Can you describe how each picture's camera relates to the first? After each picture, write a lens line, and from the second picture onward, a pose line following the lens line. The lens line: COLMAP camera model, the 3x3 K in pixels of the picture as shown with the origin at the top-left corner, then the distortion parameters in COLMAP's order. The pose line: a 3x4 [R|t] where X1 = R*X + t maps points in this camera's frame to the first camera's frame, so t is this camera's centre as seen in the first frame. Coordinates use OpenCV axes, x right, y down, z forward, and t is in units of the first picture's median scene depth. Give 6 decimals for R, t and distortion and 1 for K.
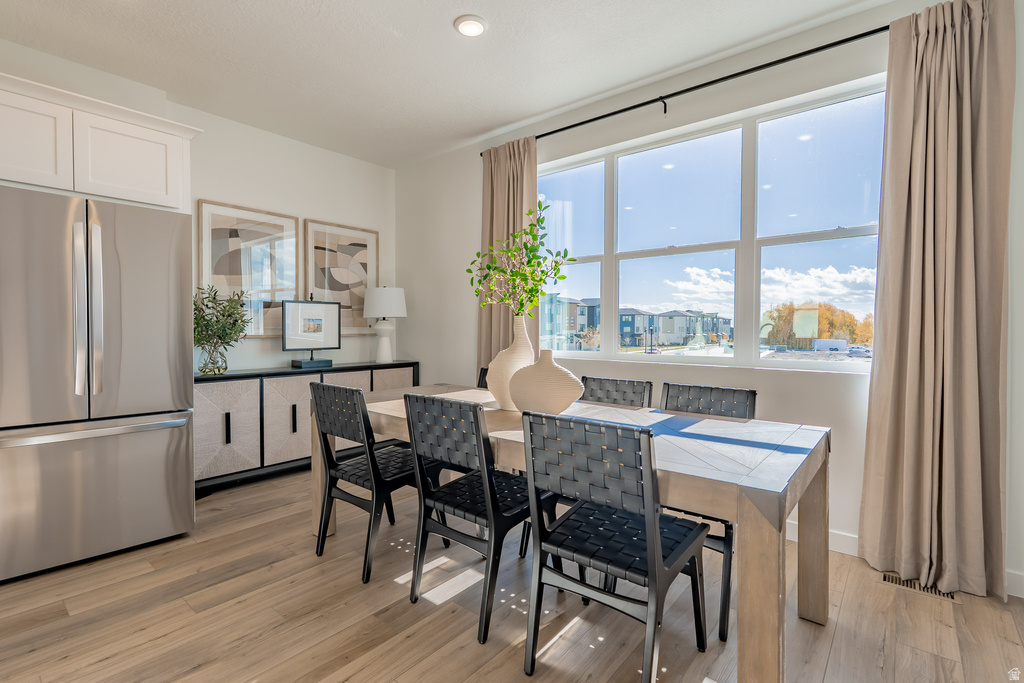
lens RADIAL K [[486.2, 0, 490.5], [0, 486.2, 337.2], [0, 0, 1]] dist [0.000853, 0.000244]
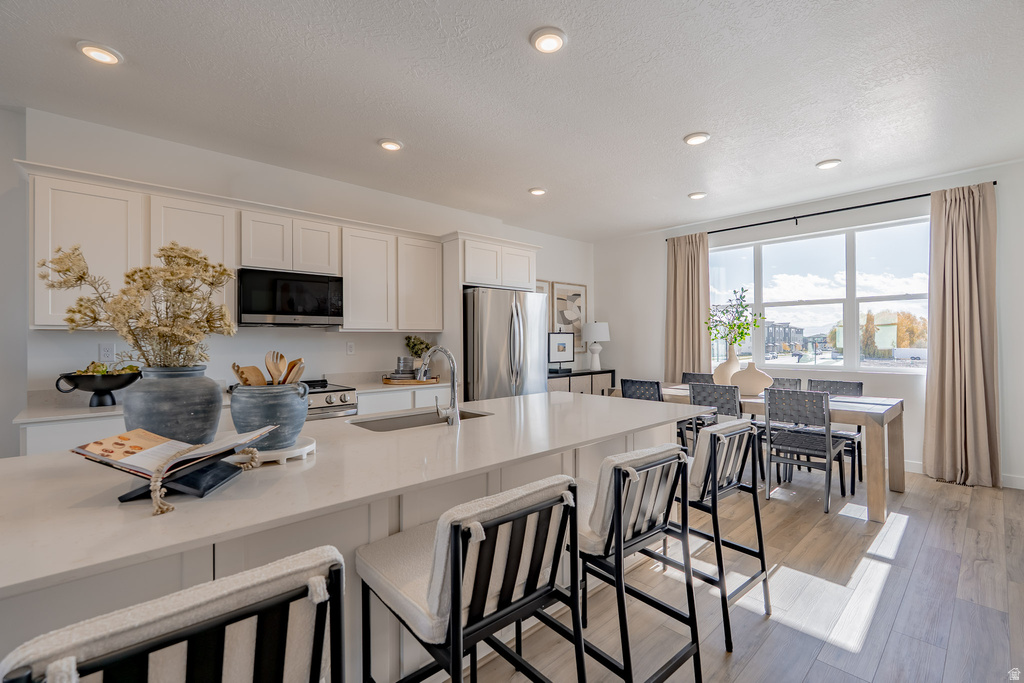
lens RADIAL K [[463.5, 0, 509.7], [0, 463.5, 336.0], [0, 0, 1]] dist [0.000514, 0.000230]
pose [[0.994556, -0.010168, -0.103702, -0.380428], [0.007408, 0.999609, -0.026961, -0.021600], [0.103935, 0.026046, 0.994243, -0.572207]]
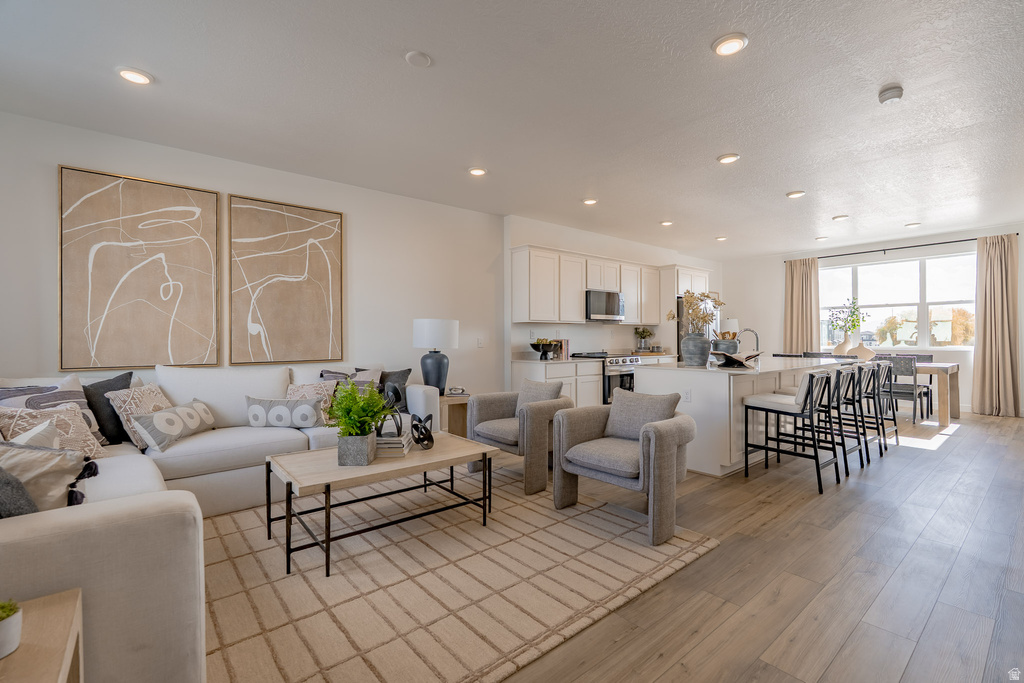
lens RADIAL K [[463.5, 0, 509.7], [0, 463.5, 336.0], [0, 0, 1]] dist [0.000514, 0.000230]
pose [[0.986589, -0.010358, -0.162897, -0.963854], [0.006476, 0.999683, -0.024346, 0.022841], [0.163098, 0.022965, 0.986343, -1.398228]]
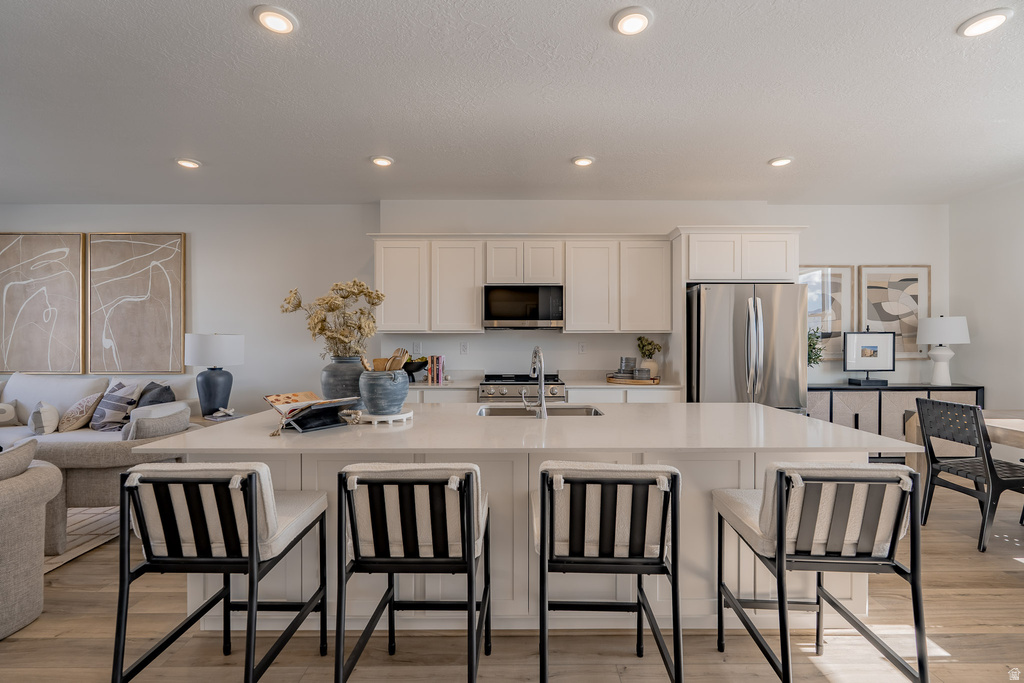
lens RADIAL K [[455.1, 0, 512.0], [0, 455.1, 341.5], [0, 0, 1]] dist [-0.000016, 0.000120]
pose [[0.655279, -0.002979, -0.755381, -0.087570], [-0.011463, 0.999838, -0.013888, -0.023038], [0.755300, 0.017760, 0.655139, -0.451180]]
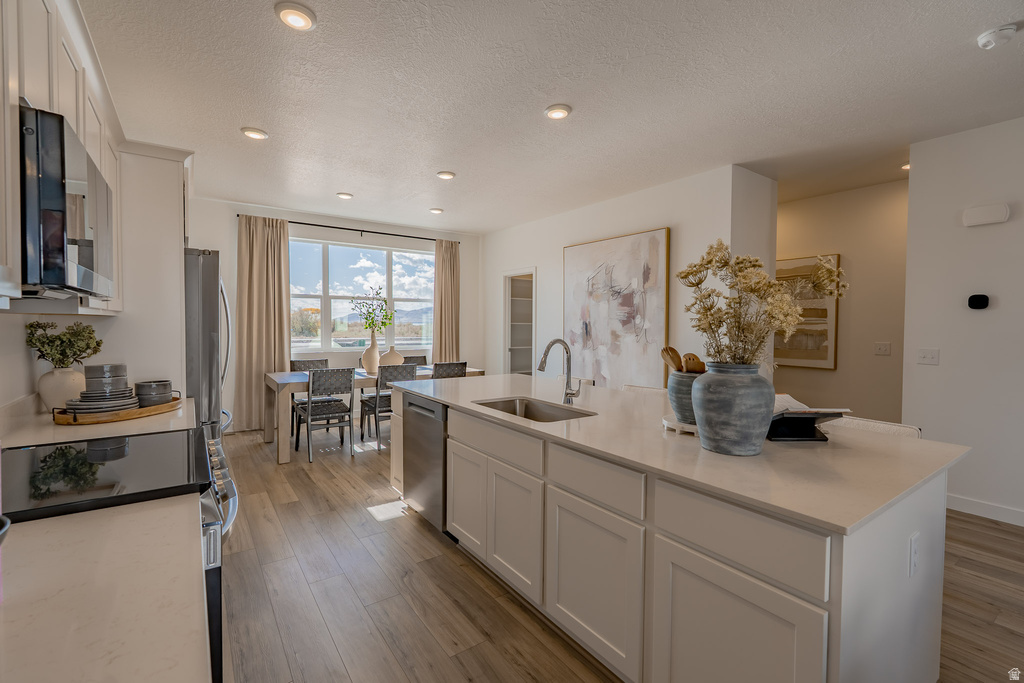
lens RADIAL K [[445.5, 0, 495.6], [0, 445.5, 336.2], [0, 0, 1]] dist [0.000065, 0.000060]
pose [[0.258934, -0.032531, 0.965347, -1.123205], [0.011442, 0.999466, 0.030612, -0.048459], [-0.965827, 0.003119, 0.259168, -0.083793]]
